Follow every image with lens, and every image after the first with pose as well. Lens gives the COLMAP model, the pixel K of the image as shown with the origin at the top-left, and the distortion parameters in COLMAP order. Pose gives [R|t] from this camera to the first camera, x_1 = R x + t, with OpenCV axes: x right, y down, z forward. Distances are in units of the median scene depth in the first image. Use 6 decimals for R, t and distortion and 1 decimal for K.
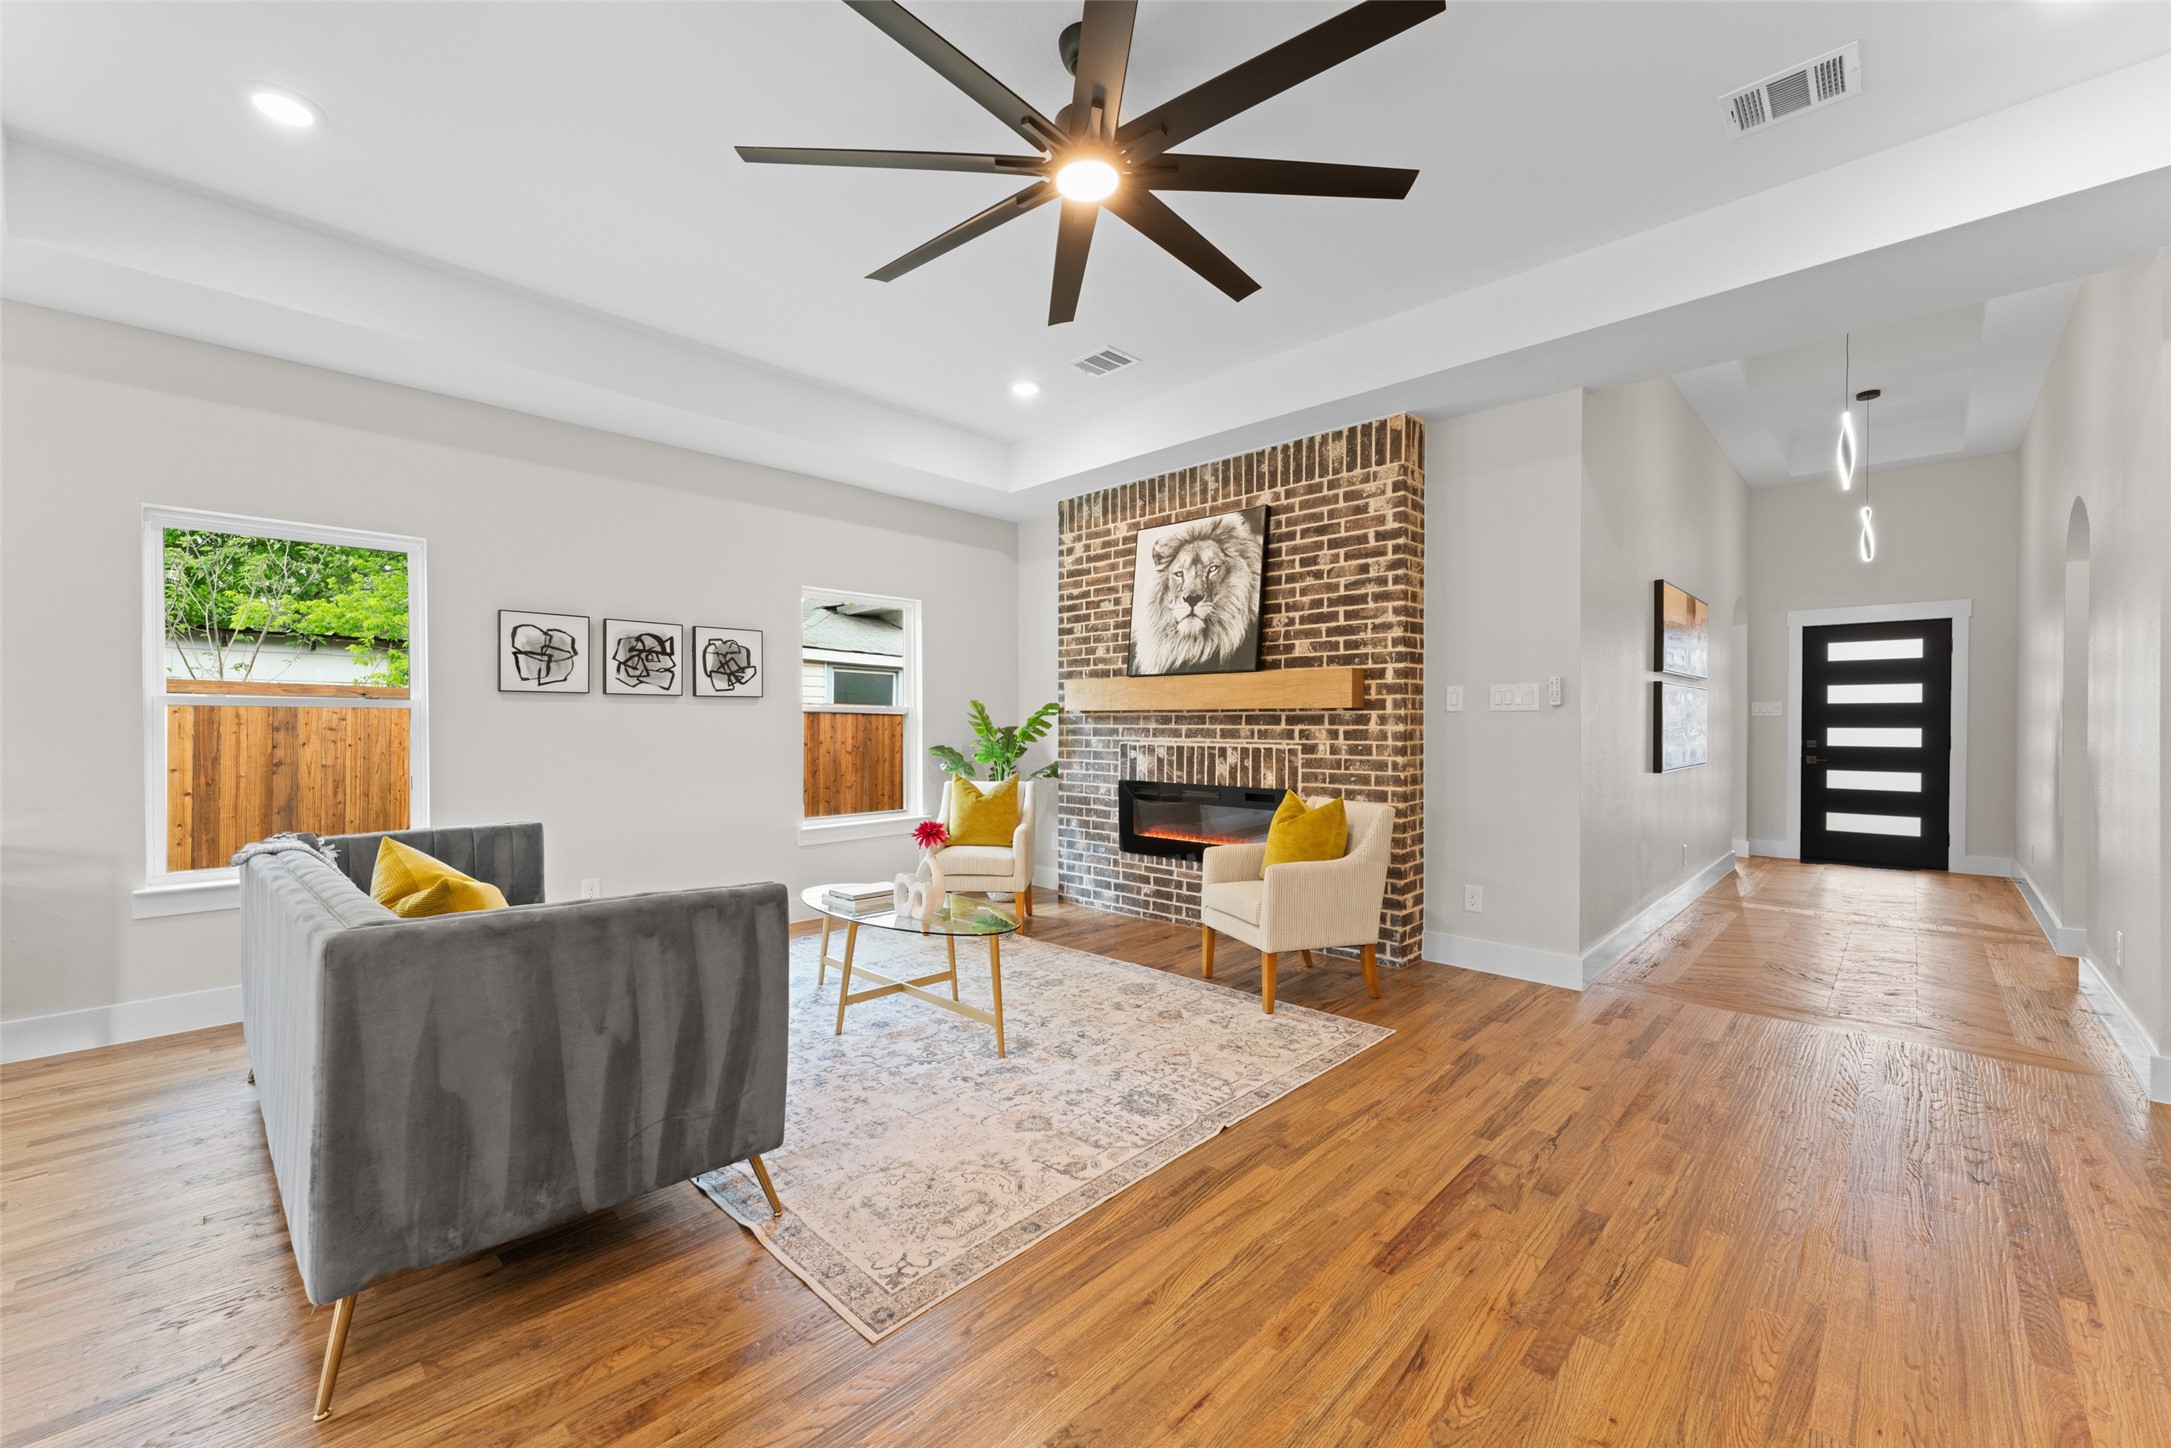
lens RADIAL K [[874.0, 0, 1085.5], [0, 874.0, 724.0], [0, 0, 1]] dist [0.000677, 0.000143]
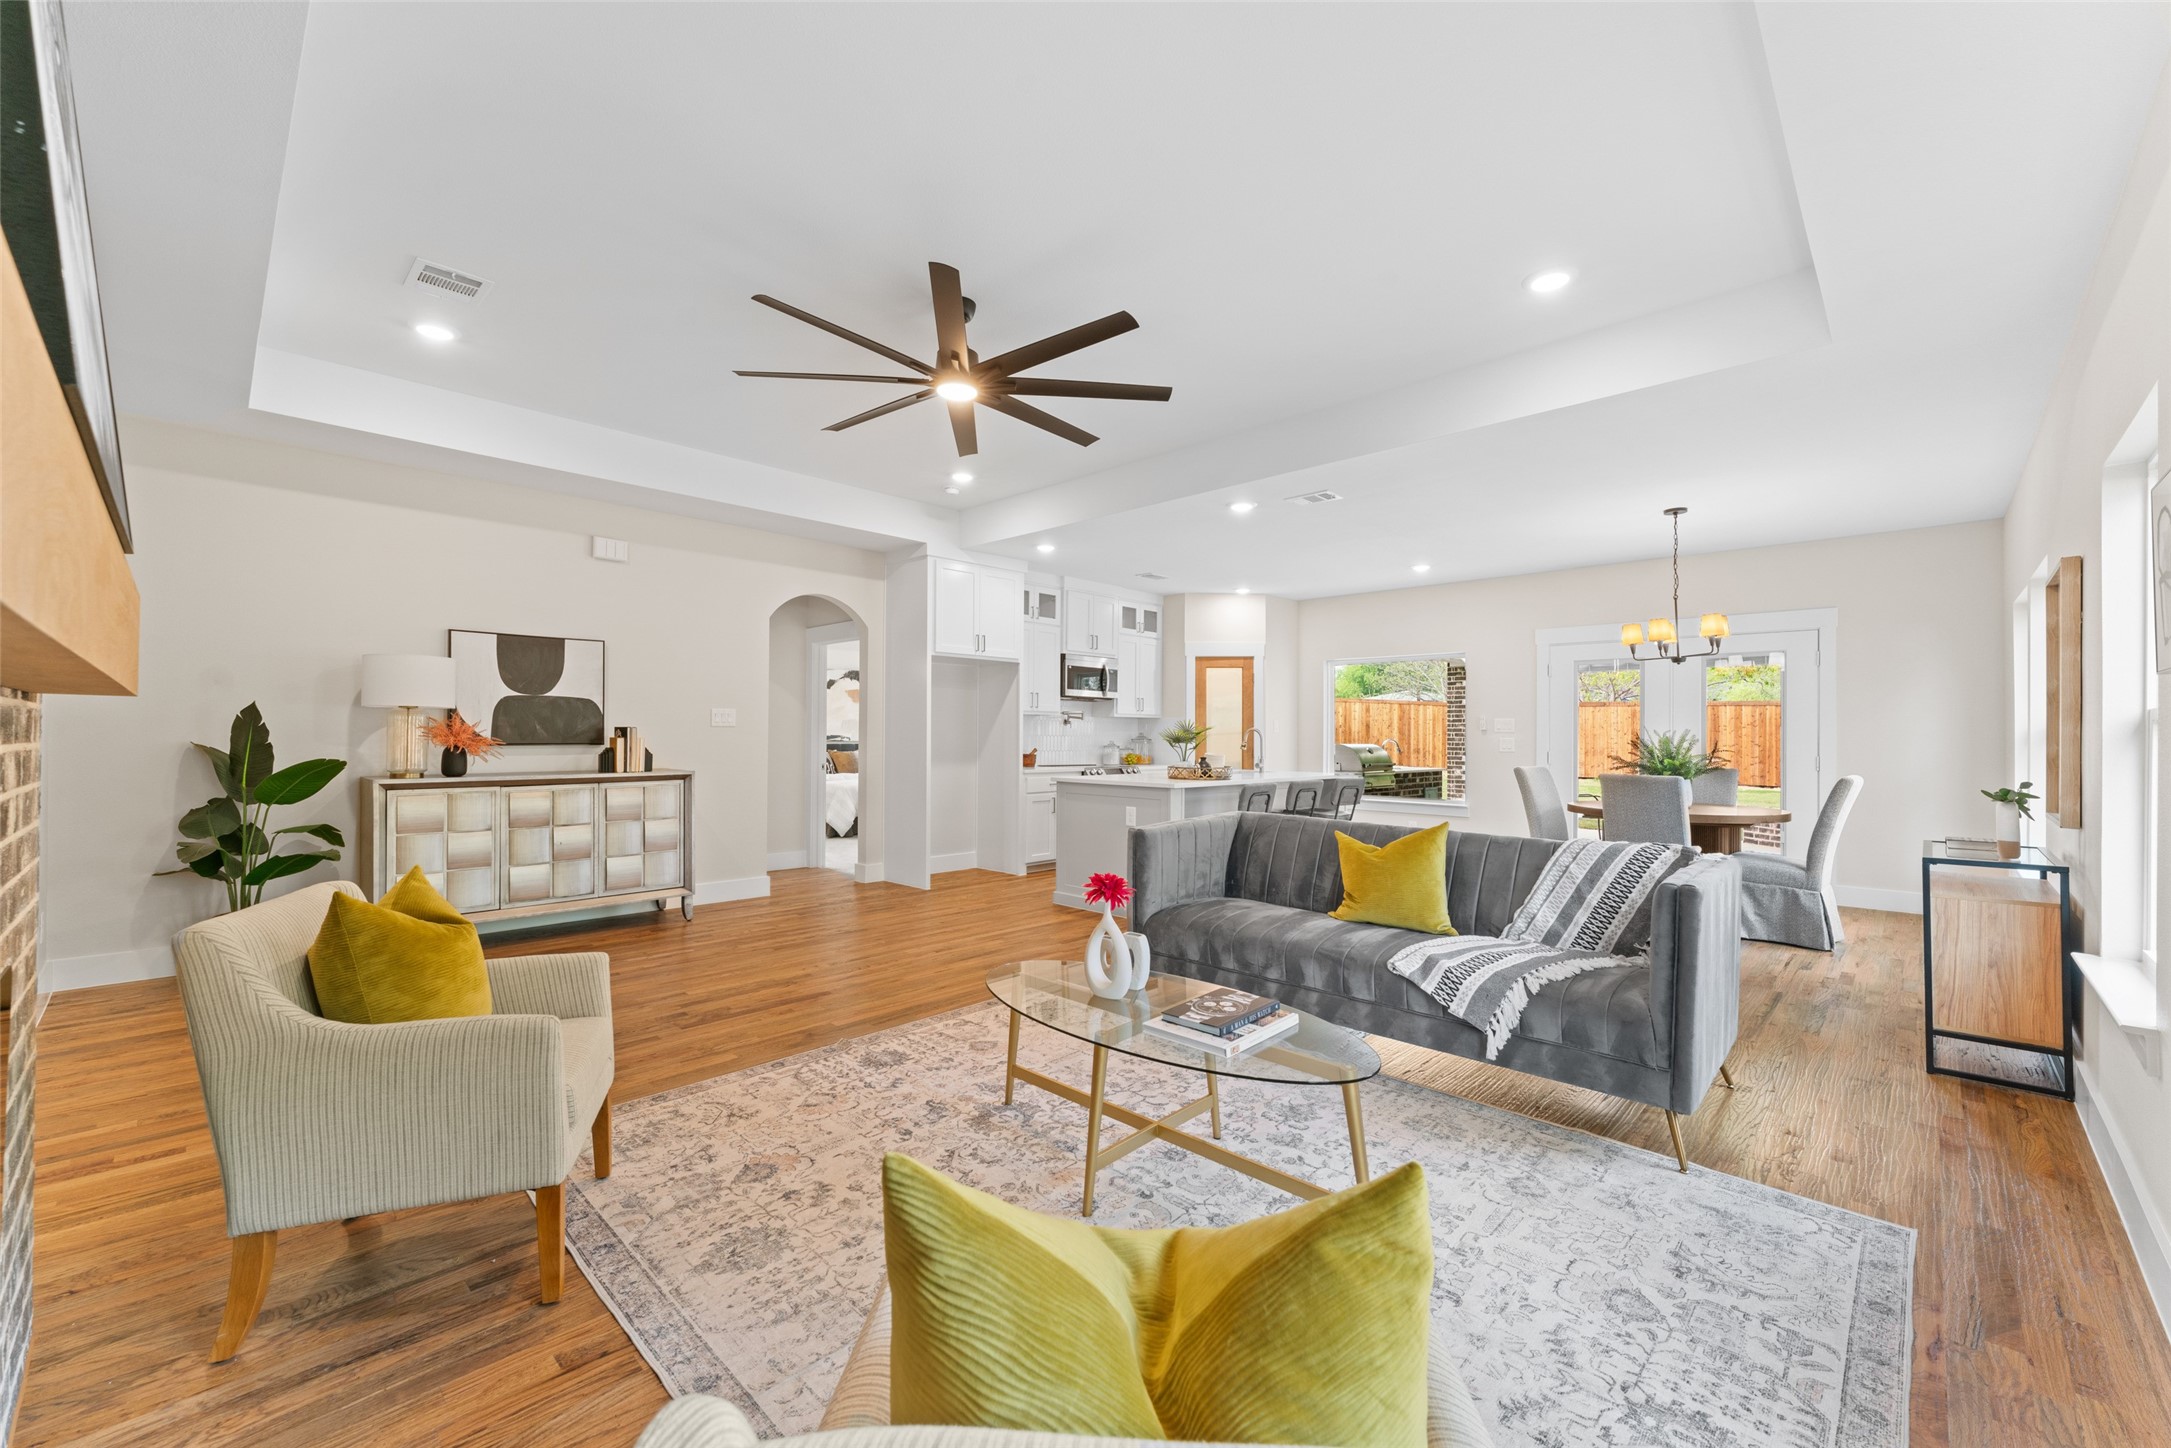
lens RADIAL K [[864.0, 0, 1076.9], [0, 864.0, 710.6], [0, 0, 1]] dist [-0.000743, -0.004215]
pose [[-0.999862, -0.005659, 0.015593, -0.115500], [-0.006109, 0.999561, -0.028996, -0.002418], [-0.015422, -0.029087, -0.999458, 1.231323]]
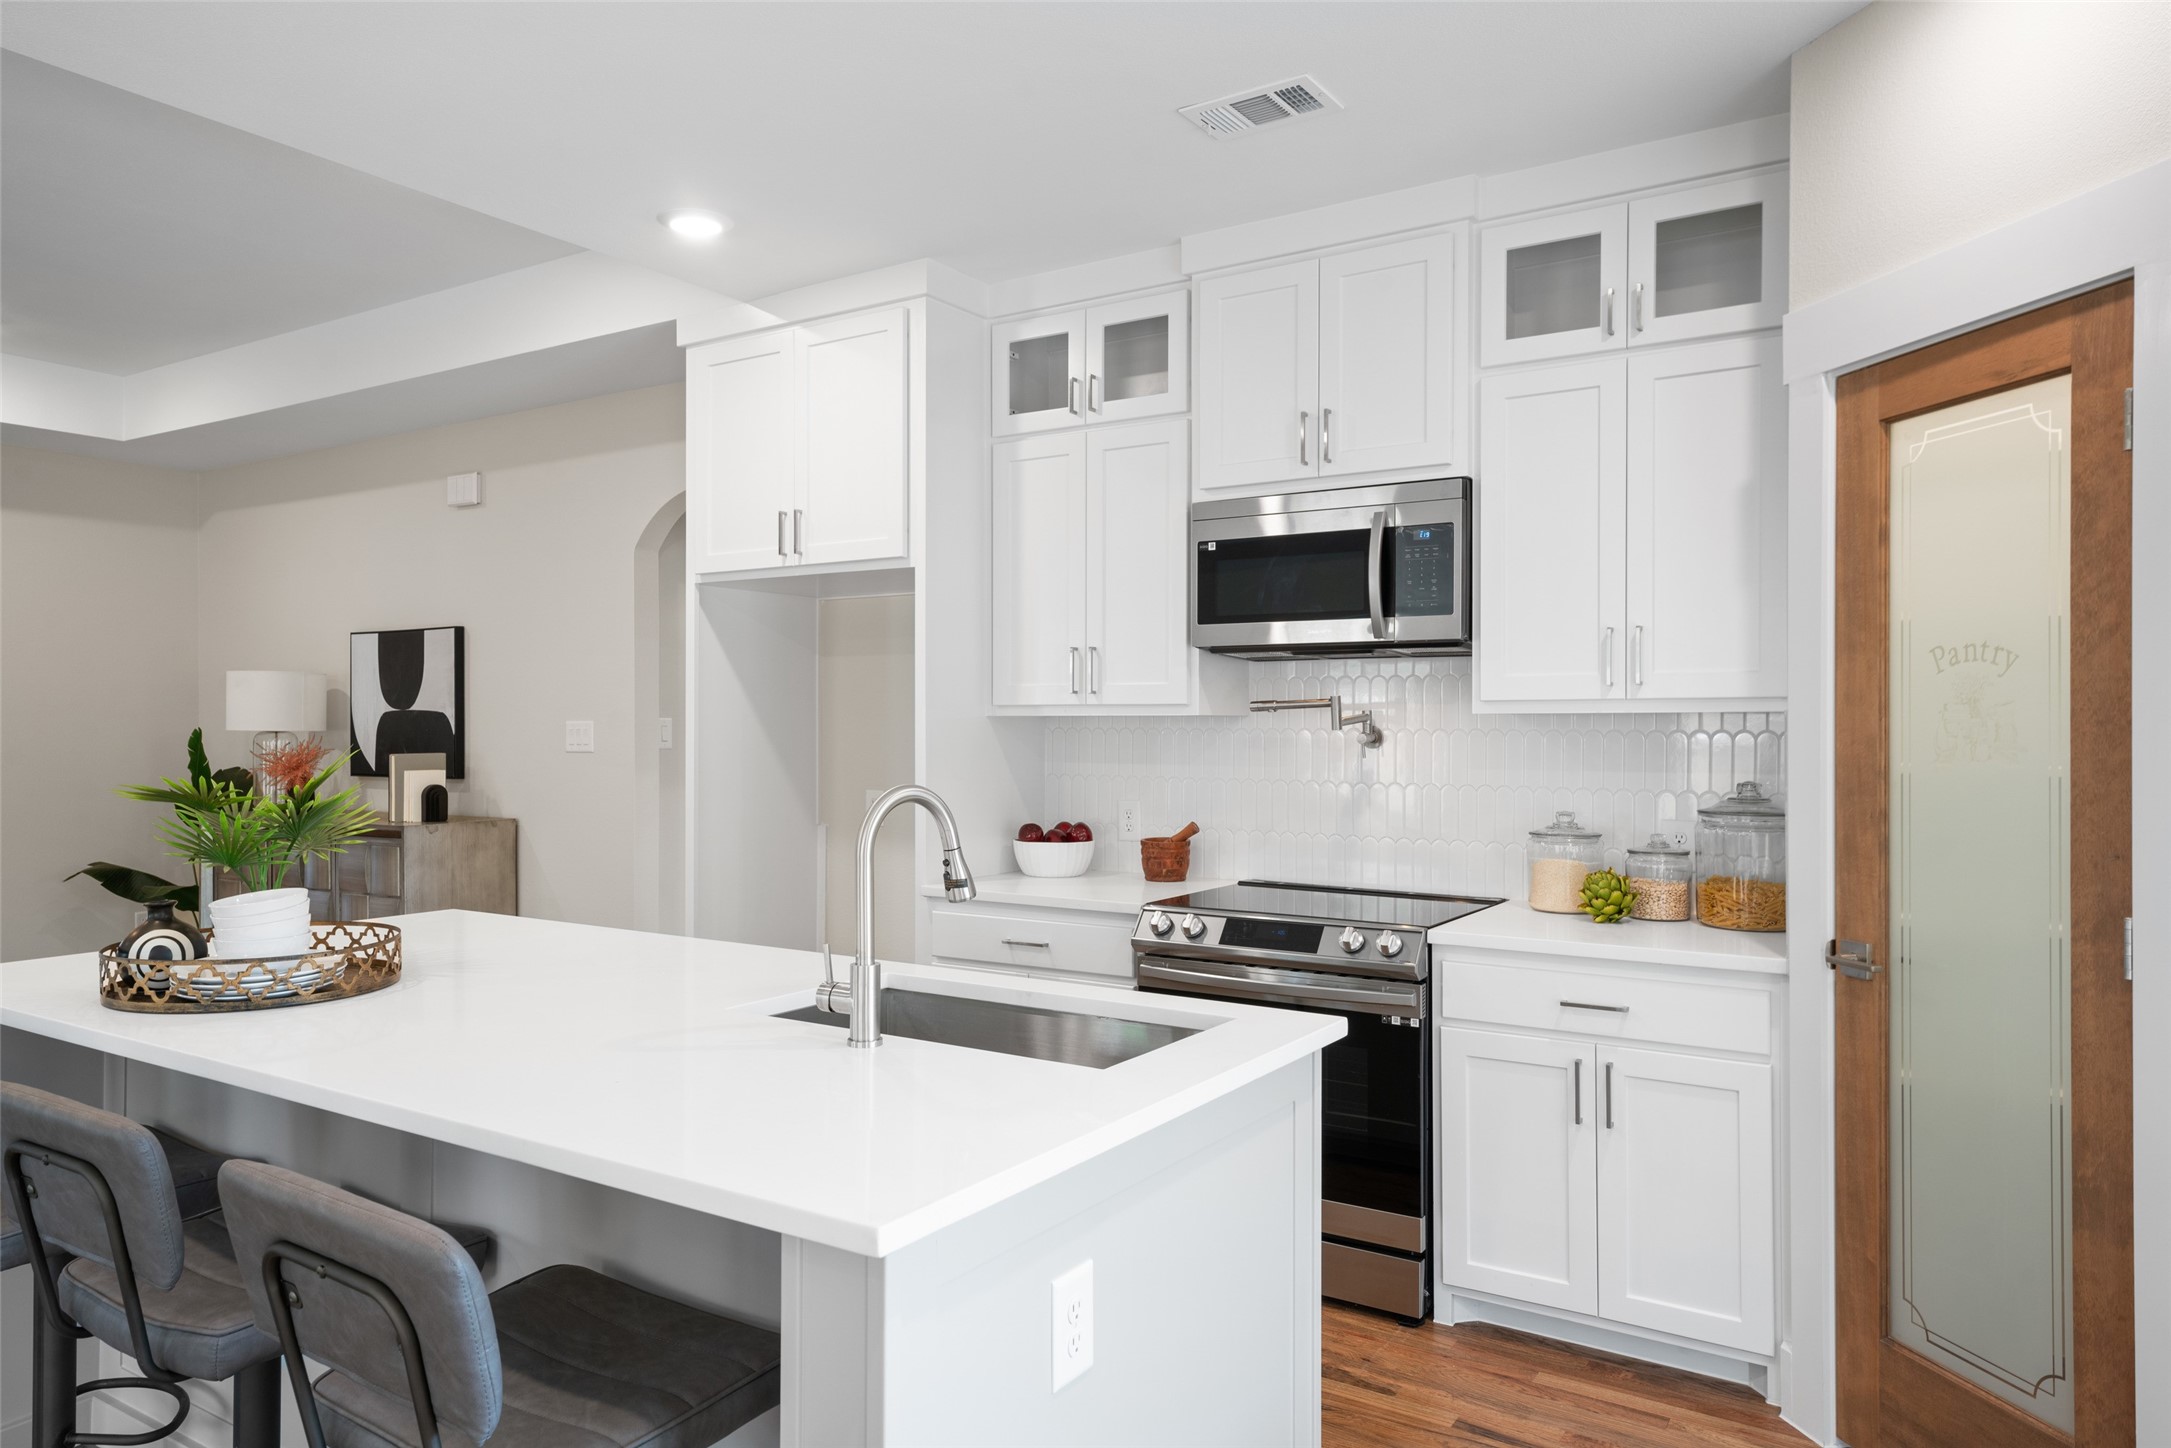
lens RADIAL K [[1402.1, 0, 1082.5], [0, 1402.1, 727.6], [0, 0, 1]] dist [0.024946, -0.020794]
pose [[-0.190488, -0.002642, 0.981686, -0.836094], [-0.000198, 0.999996, 0.002653, -0.036980], [-0.981689, 0.000311, -0.190488, -0.239115]]
